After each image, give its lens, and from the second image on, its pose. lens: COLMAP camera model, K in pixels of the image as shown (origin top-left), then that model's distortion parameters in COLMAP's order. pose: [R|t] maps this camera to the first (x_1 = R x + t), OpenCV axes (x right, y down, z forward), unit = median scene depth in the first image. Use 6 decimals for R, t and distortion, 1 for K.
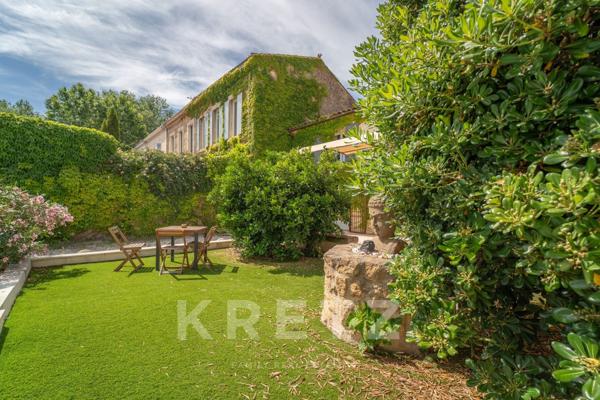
lens RADIAL K [[239.3, 0, 282.8], [0, 239.3, 218.0], [0, 0, 1]] dist [-0.052991, -0.000278]
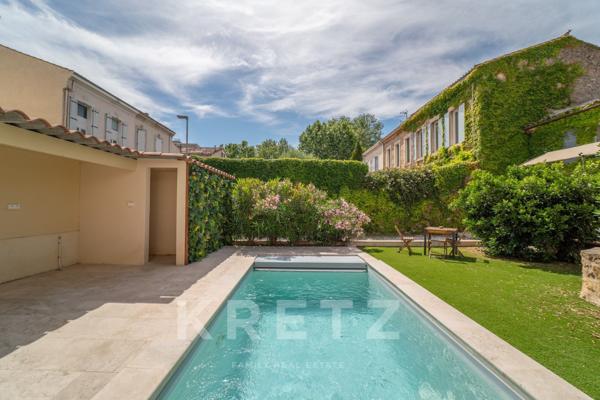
lens RADIAL K [[245.8, 0, 300.0], [0, 245.8, 200.0], [0, 0, 1]] dist [-0.016225, 0.000089]
pose [[0.763024, -0.024240, -0.645915, -0.042348], [-0.025969, 0.997340, -0.068106, -0.003881], [0.645848, 0.068740, 0.760365, -0.291443]]
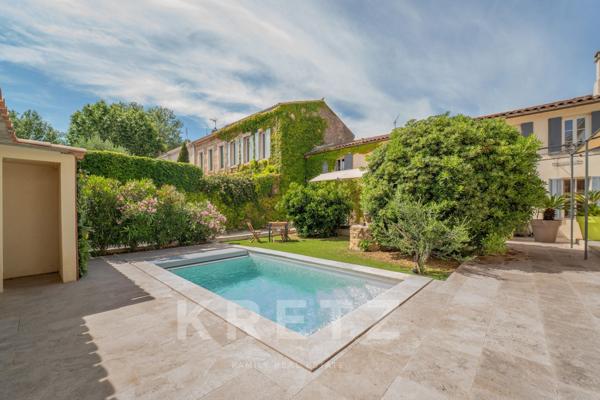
lens RADIAL K [[251.2, 0, 301.4], [0, 251.2, 211.9], [0, 0, 1]] dist [-0.016010, 0.000312]
pose [[0.991680, -0.024512, 0.126375, -0.197830], [0.028092, 0.999251, -0.026626, 0.004909], [-0.125627, 0.029955, 0.991625, -0.497902]]
